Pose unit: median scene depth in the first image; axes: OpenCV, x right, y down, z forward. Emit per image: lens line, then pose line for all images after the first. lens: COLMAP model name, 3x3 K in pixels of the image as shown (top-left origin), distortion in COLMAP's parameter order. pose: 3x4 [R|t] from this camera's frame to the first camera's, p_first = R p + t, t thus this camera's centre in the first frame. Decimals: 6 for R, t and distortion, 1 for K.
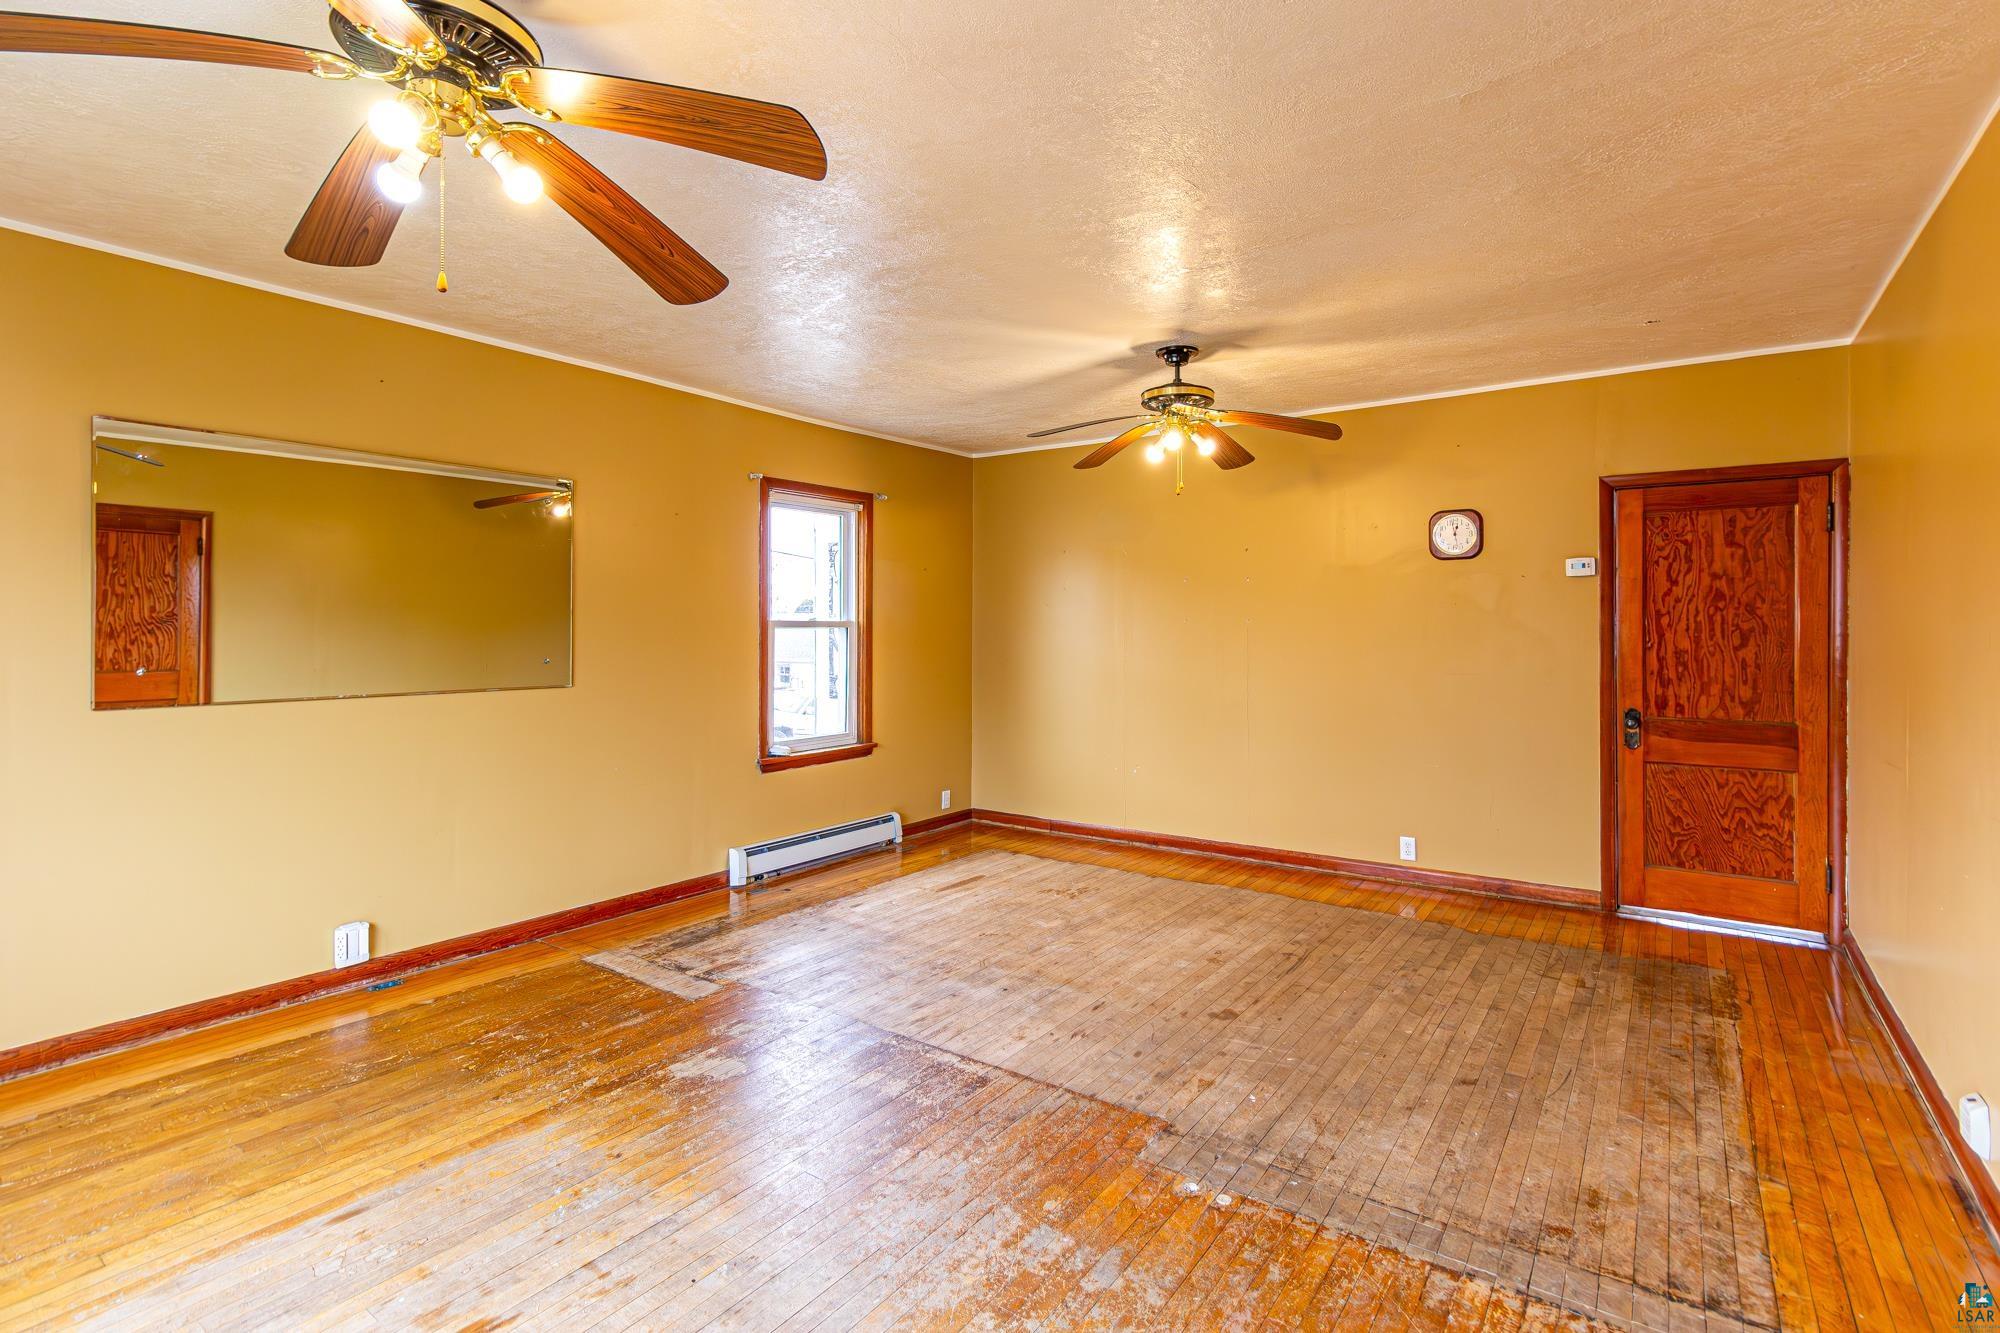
lens RADIAL K [[928.6, 0, 1056.3], [0, 928.6, 637.4], [0, 0, 1]] dist [0.001635, 0.000080]
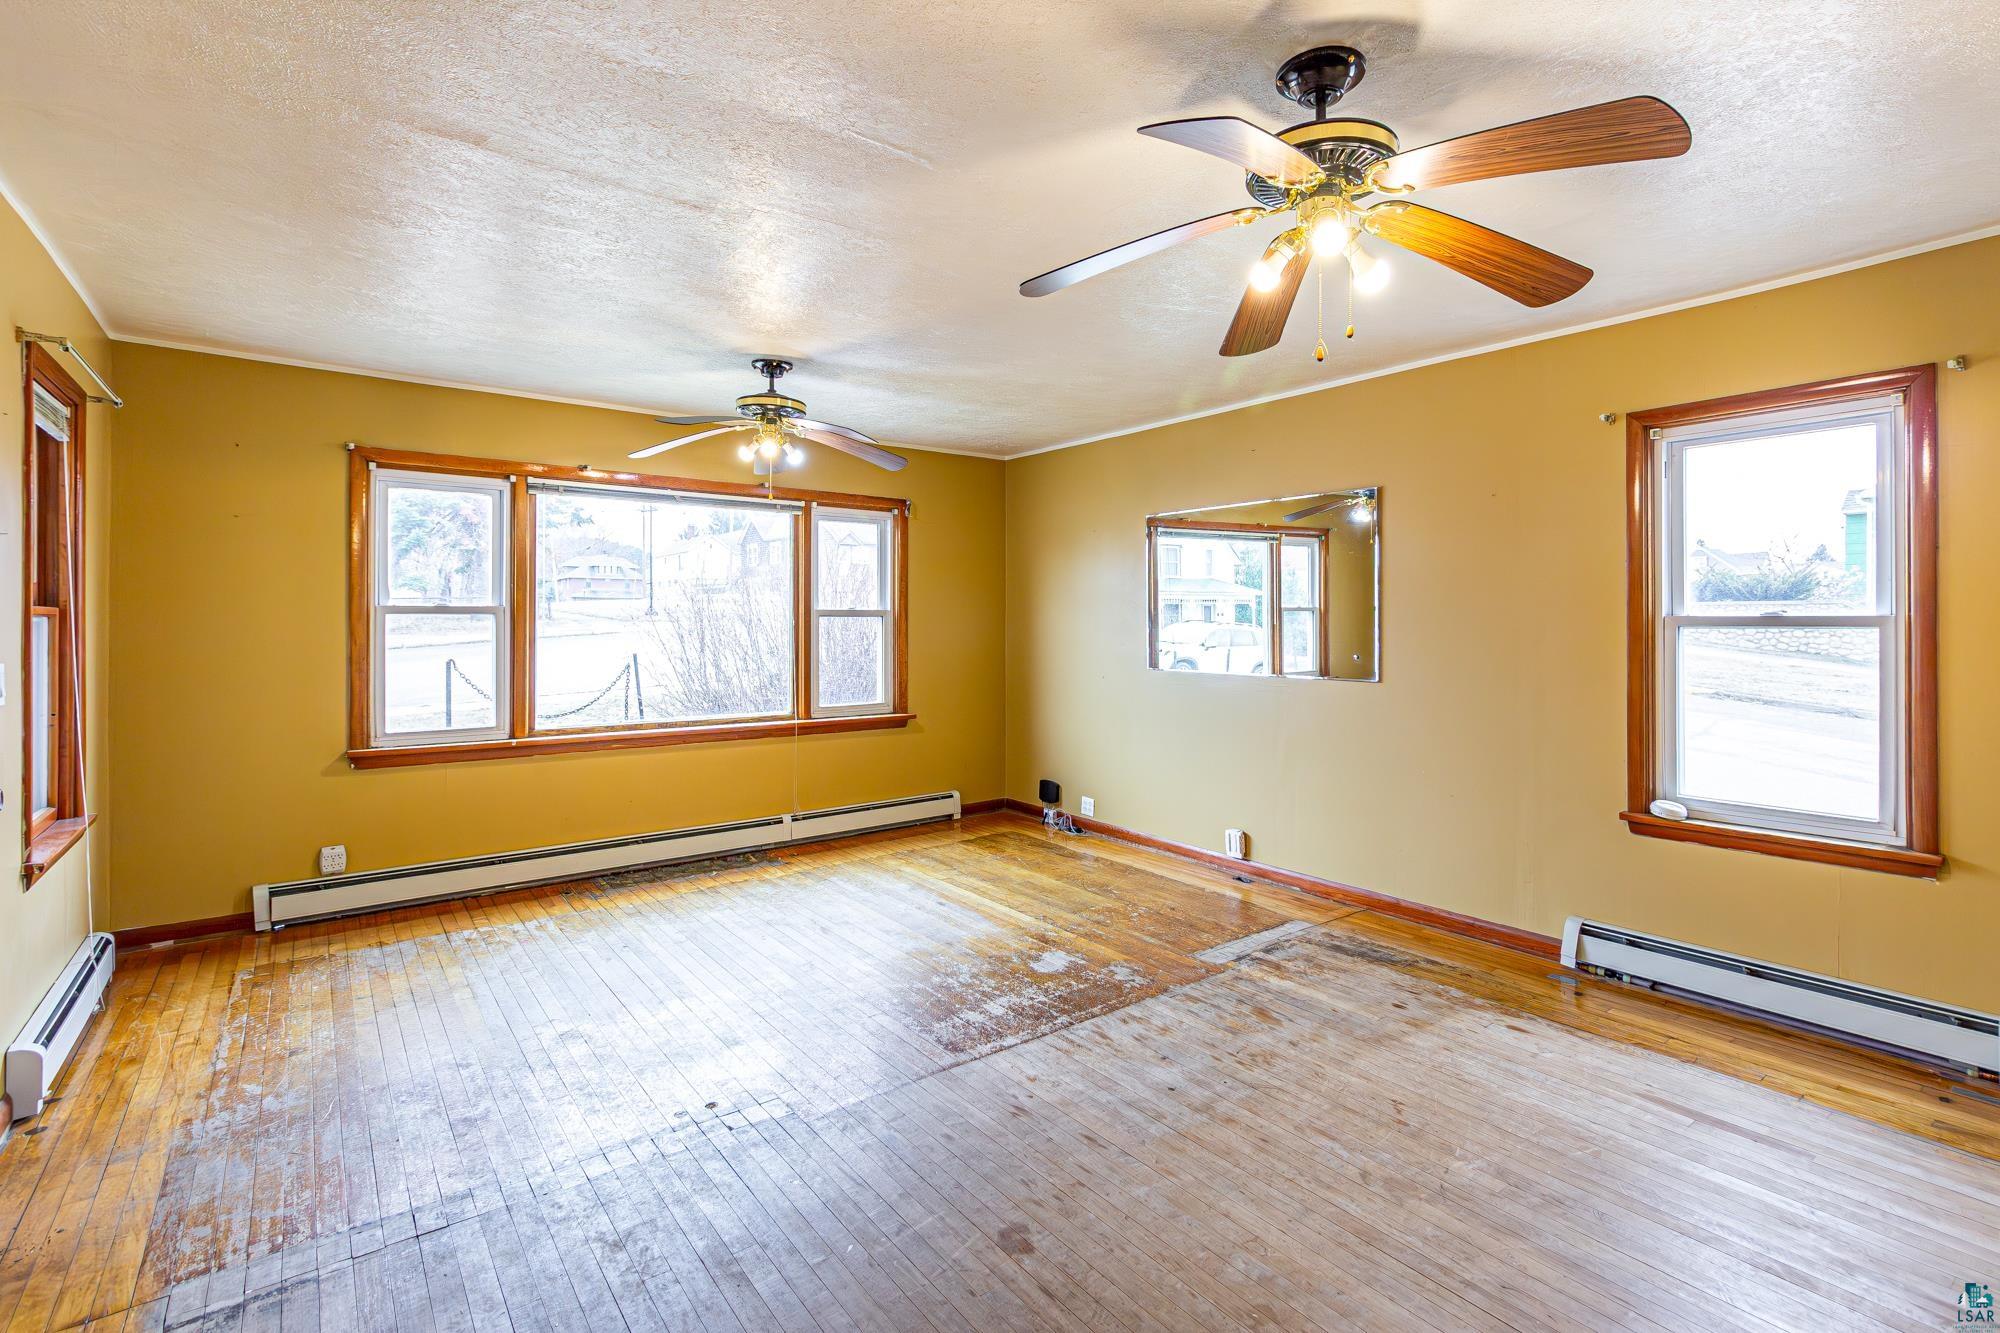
lens RADIAL K [[924.5, 0, 998.6], [0, 924.5, 622.3], [0, 0, 1]] dist [-0.001292, -0.000740]
pose [[-0.329018, -0.003351, -0.944318, 0.752445], [-0.010653, 0.999943, 0.000163, -0.013604], [0.944264, 0.010113, -0.329035, 1.148306]]
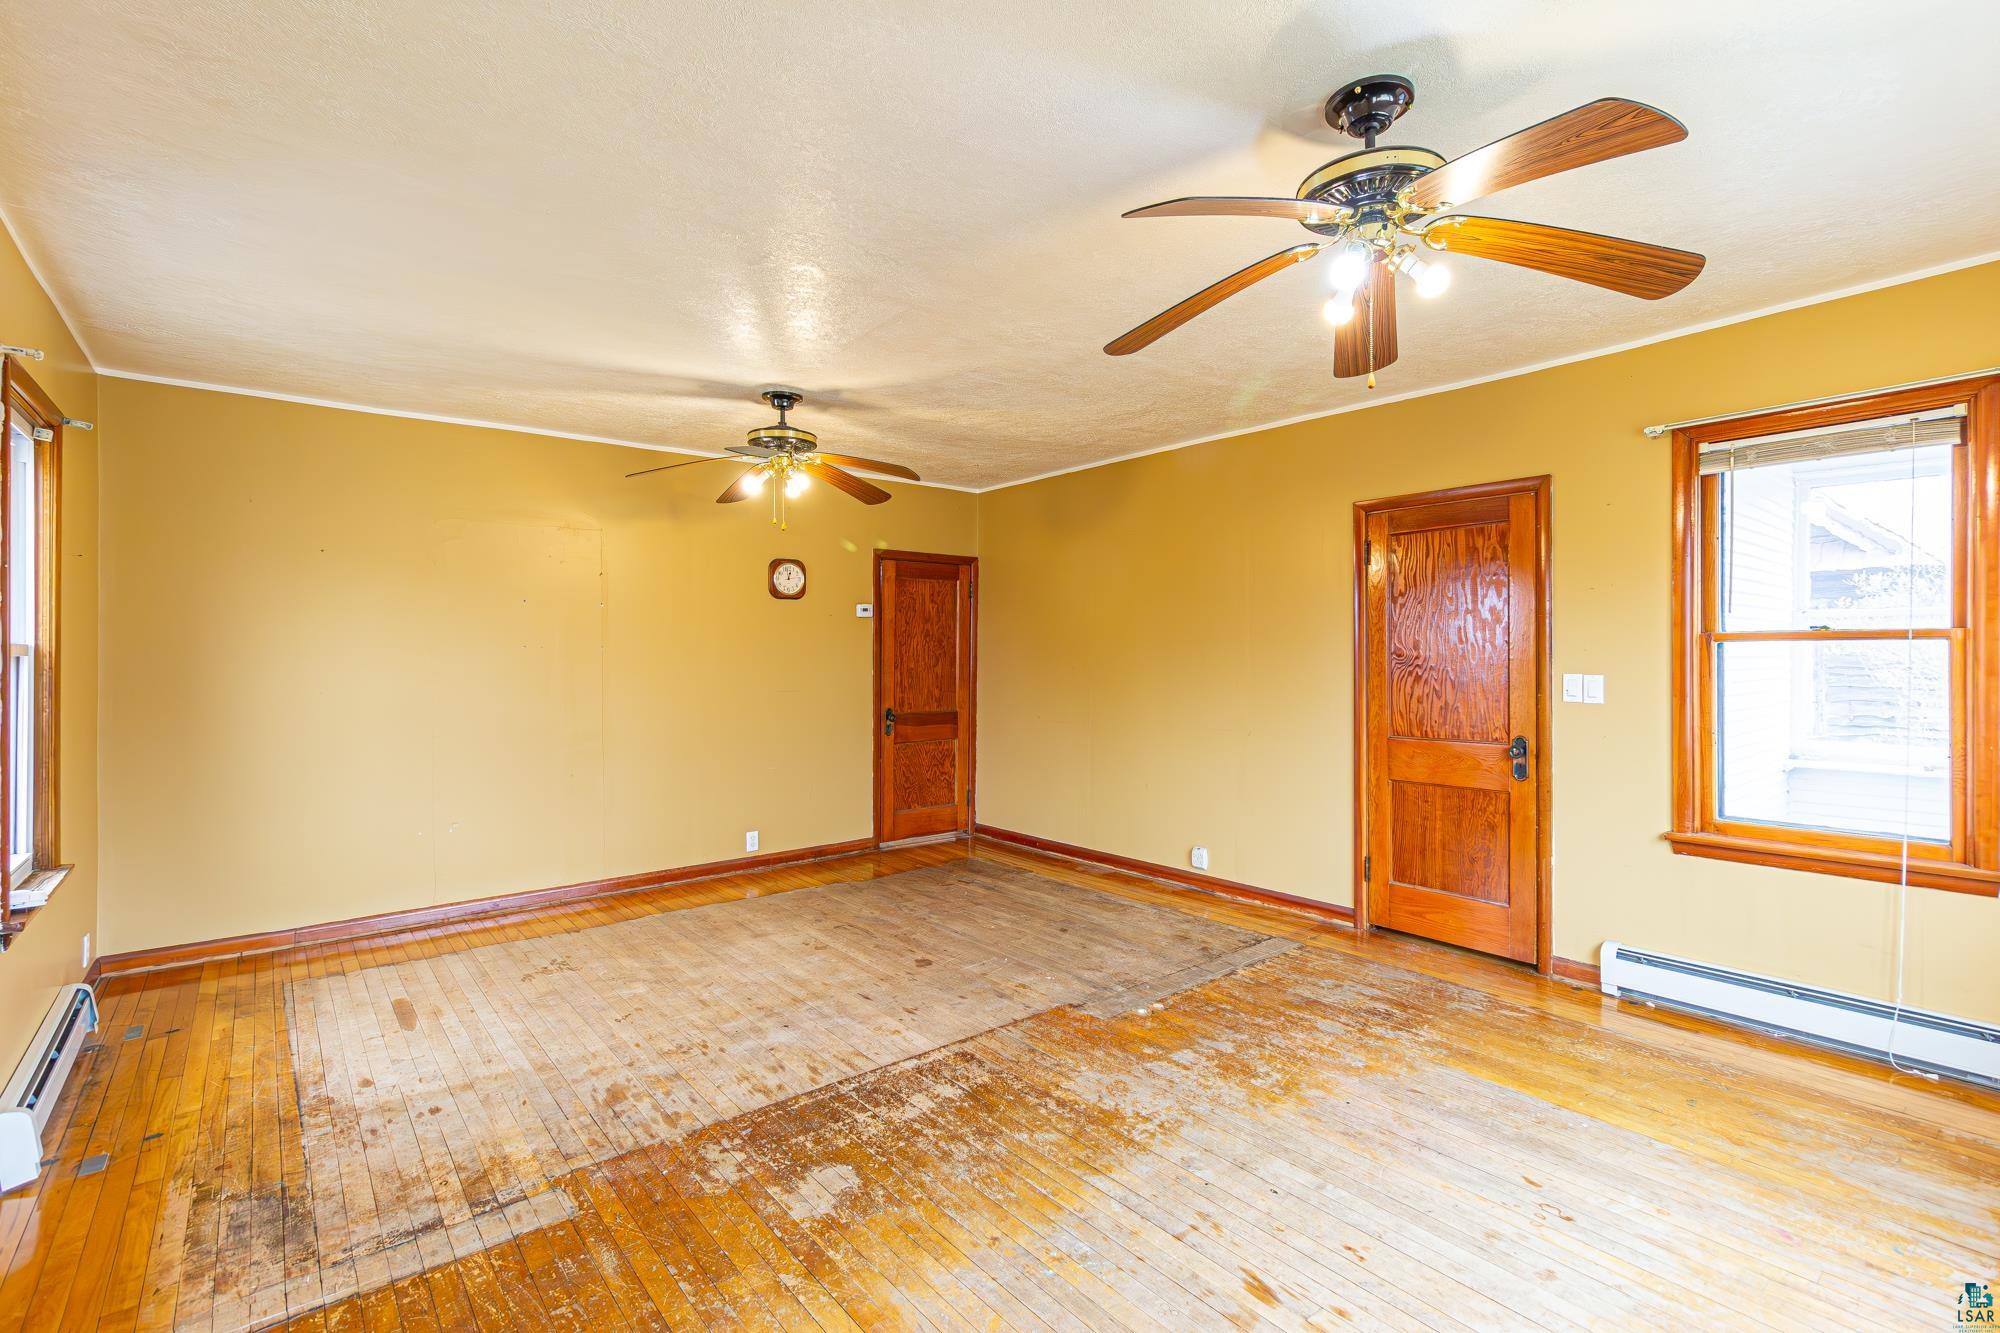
lens RADIAL K [[917.5, 0, 1000.0], [0, 917.5, 666.5], [0, 0, 1]] dist [-0.001265, 0.000570]
pose [[0.293220, -0.014997, 0.955927, -0.927940], [0.013788, 0.999839, 0.011457, -0.004989], [-0.955946, 0.009821, 0.293380, 0.515606]]
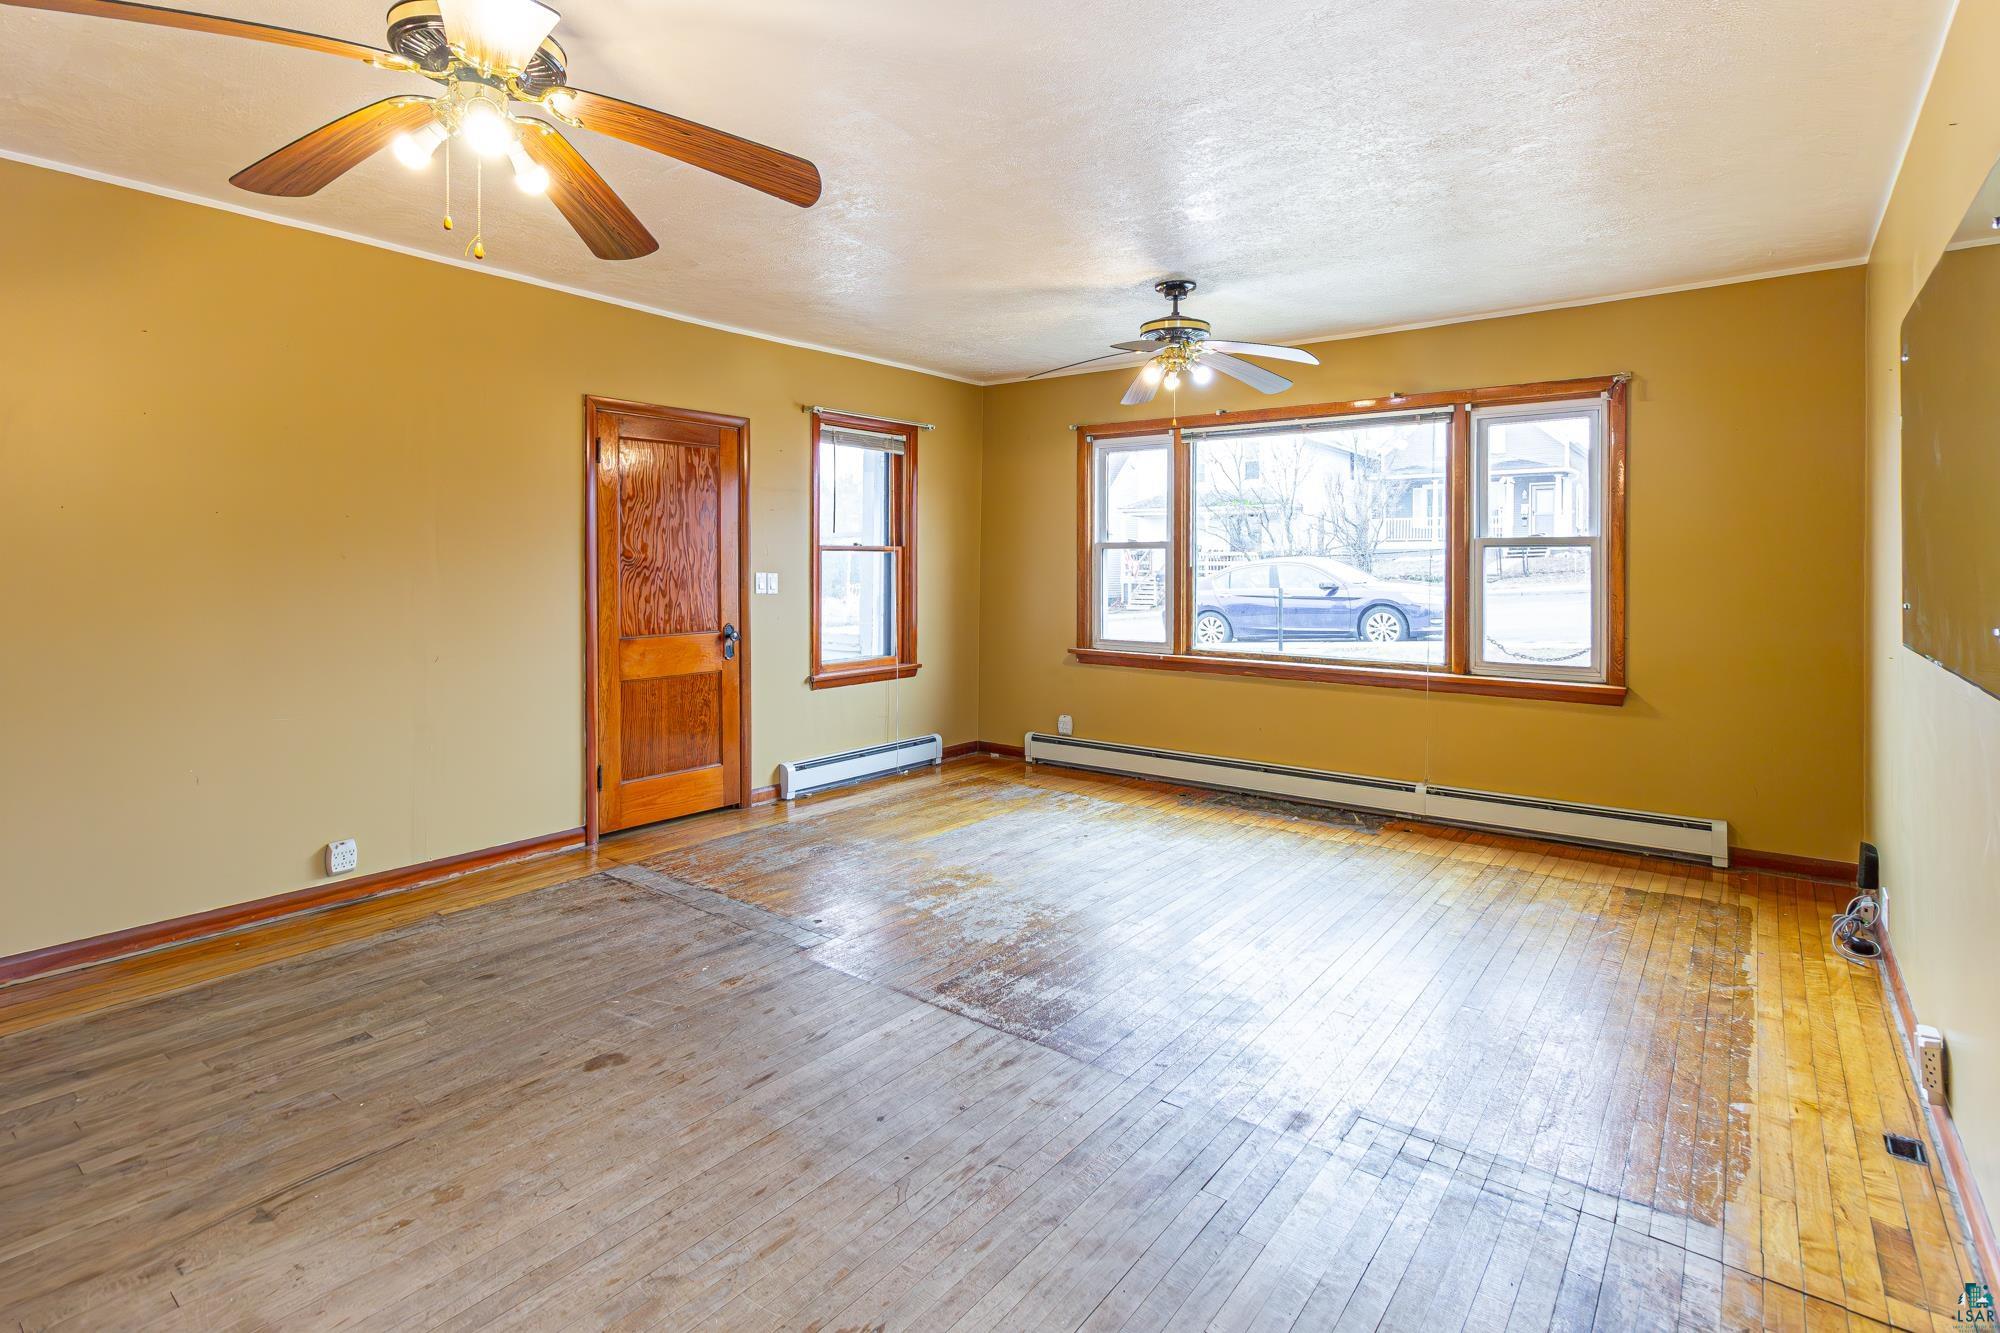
lens RADIAL K [[945.3, 0, 1064.5], [0, 945.3, 563.3], [0, 0, 1]] dist [-0.001162, 0.000659]
pose [[-0.999352, -0.005730, 0.035534, -0.207003], [-0.005376, 0.999935, 0.010068, -0.006417], [-0.035589, 0.009870, -0.999318, 1.683883]]
